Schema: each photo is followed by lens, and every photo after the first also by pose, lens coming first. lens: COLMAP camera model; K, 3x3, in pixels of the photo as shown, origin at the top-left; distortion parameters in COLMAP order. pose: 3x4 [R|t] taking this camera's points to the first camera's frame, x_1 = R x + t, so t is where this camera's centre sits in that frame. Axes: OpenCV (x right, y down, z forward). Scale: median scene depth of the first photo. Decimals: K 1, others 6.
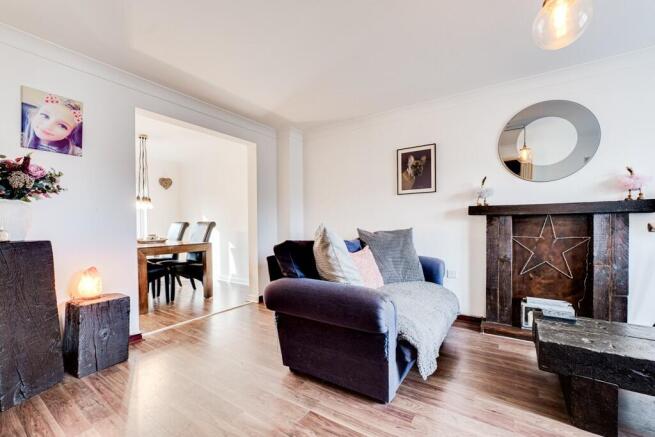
lens RADIAL K [[274.2, 0, 317.5], [0, 274.2, 227.2], [0, 0, 1]] dist [-0.020580, 0.002962]
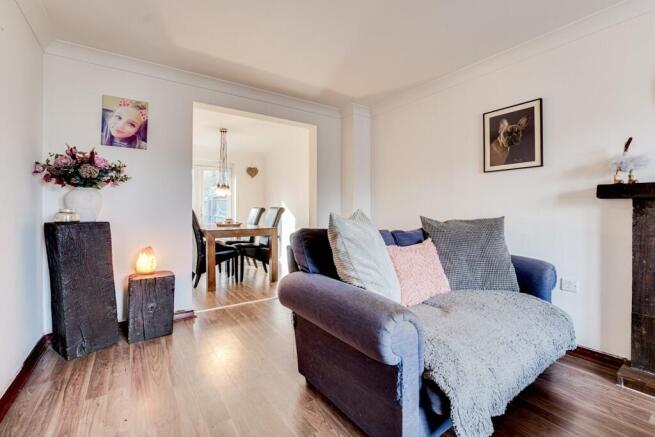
lens RADIAL K [[274.2, 0, 318.0], [0, 274.2, 210.4], [0, 0, 1]] dist [-0.020580, 0.002962]
pose [[0.926372, 0.009189, -0.376499, 0.199215], [-0.013259, 0.999878, -0.008221, -0.001597], [0.376377, 0.012607, 0.926381, 0.168358]]
